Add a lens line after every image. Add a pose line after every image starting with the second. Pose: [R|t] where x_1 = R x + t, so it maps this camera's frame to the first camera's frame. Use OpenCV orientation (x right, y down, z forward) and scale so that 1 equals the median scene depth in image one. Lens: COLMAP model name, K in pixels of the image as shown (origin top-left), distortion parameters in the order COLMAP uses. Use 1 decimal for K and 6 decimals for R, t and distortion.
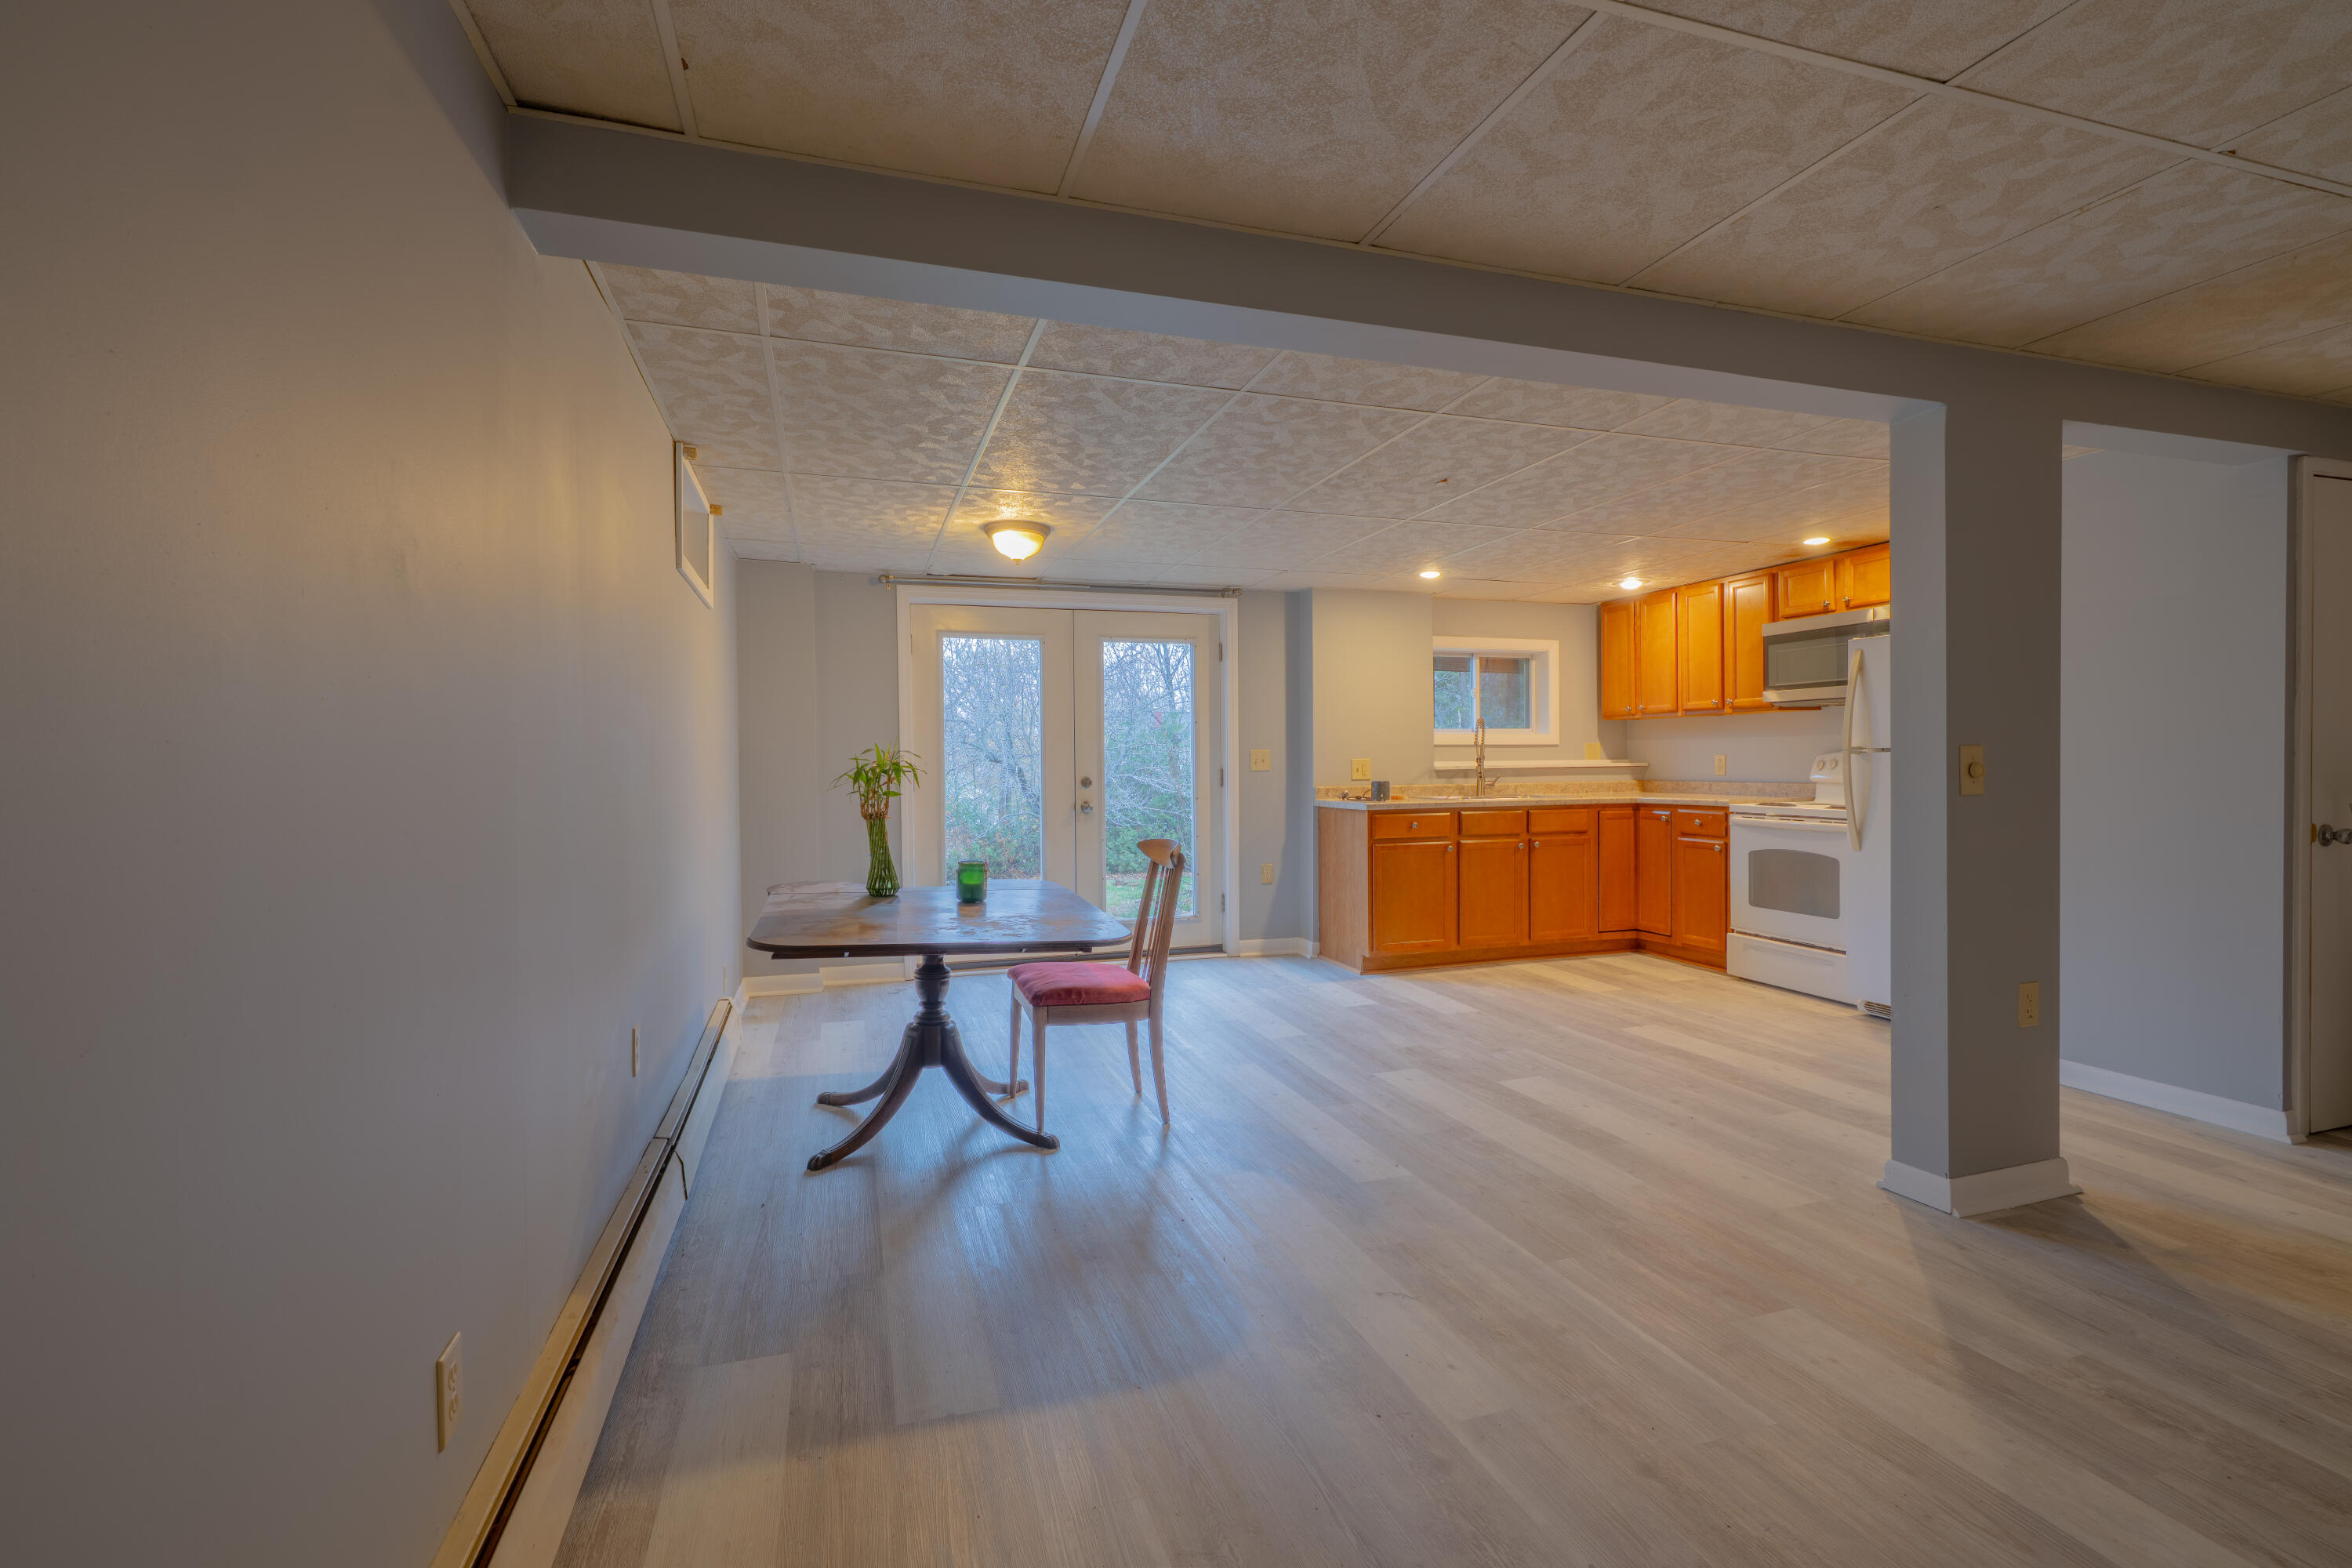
lens RADIAL K [[1052.3, 0, 1183.6], [0, 1052.3, 783.1], [0, 0, 1]] dist [-0.004690, 0.002232]
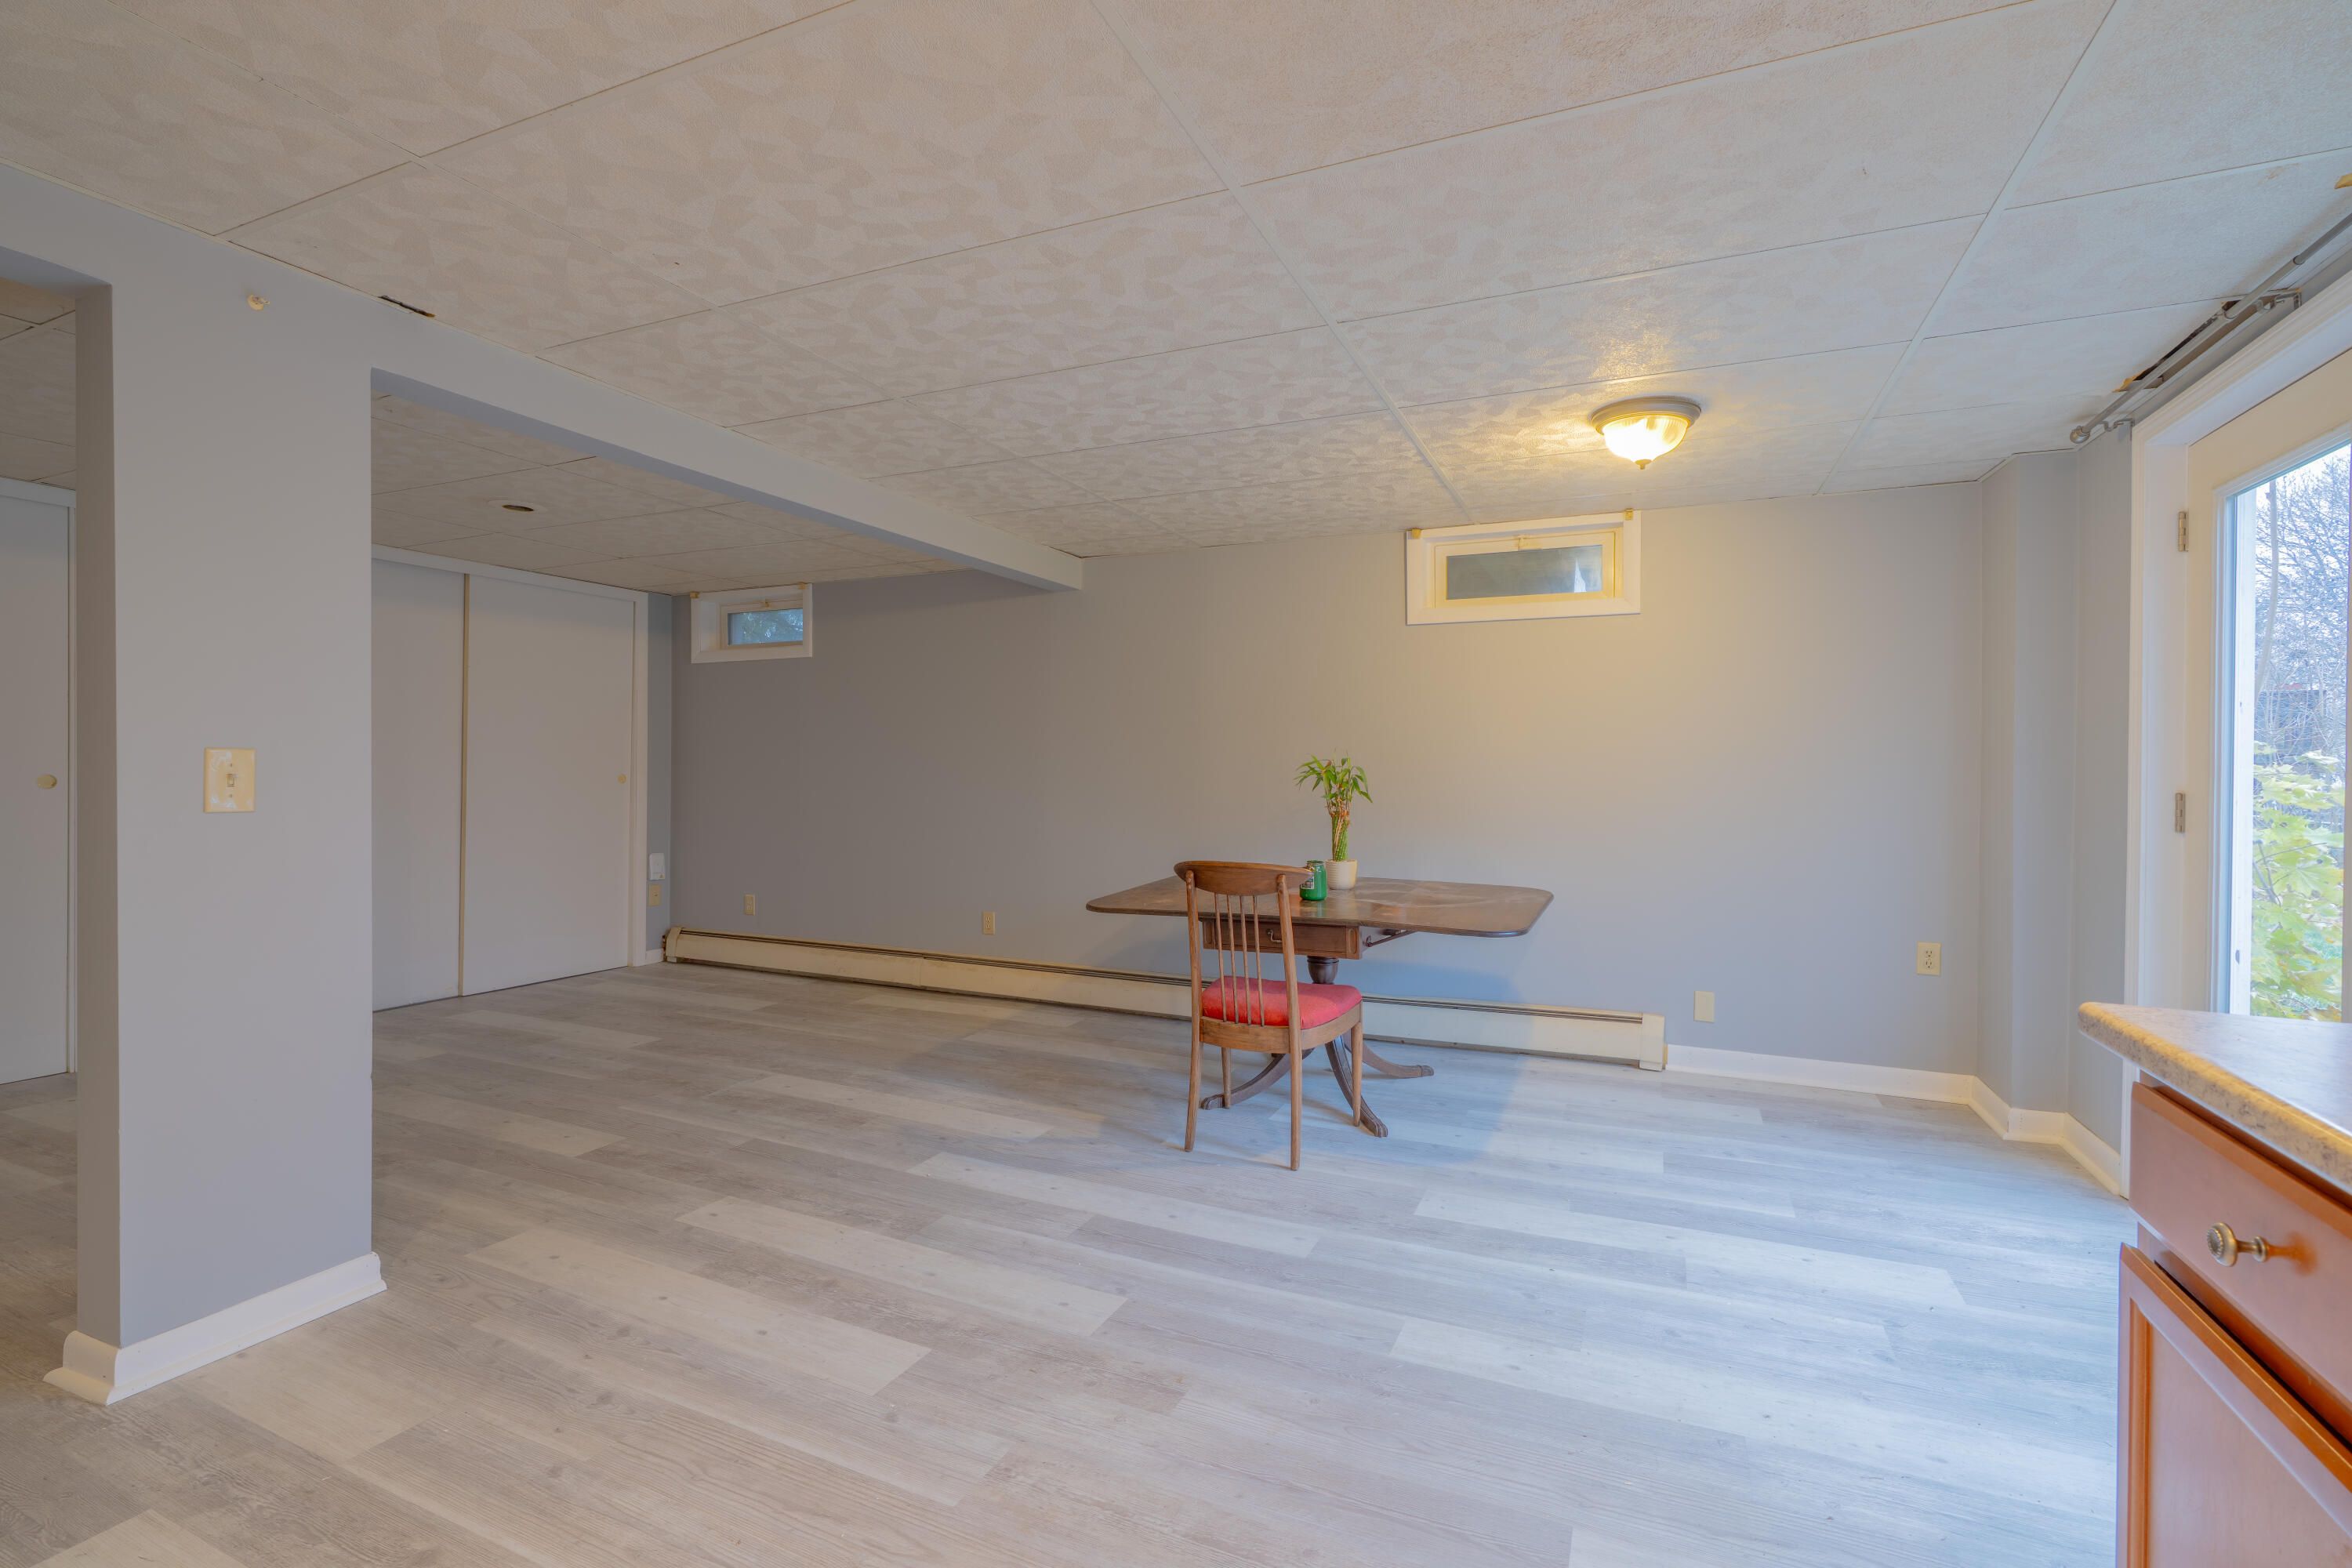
lens RADIAL K [[1052.3, 0, 1177.6], [0, 1052.3, 784.4], [0, 0, 1]] dist [-0.004690, 0.002232]
pose [[-0.676029, 0.016736, -0.736685, 0.406986], [-0.013883, 0.999275, 0.035441, -0.023903], [0.736744, 0.034187, -0.675307, 0.967902]]
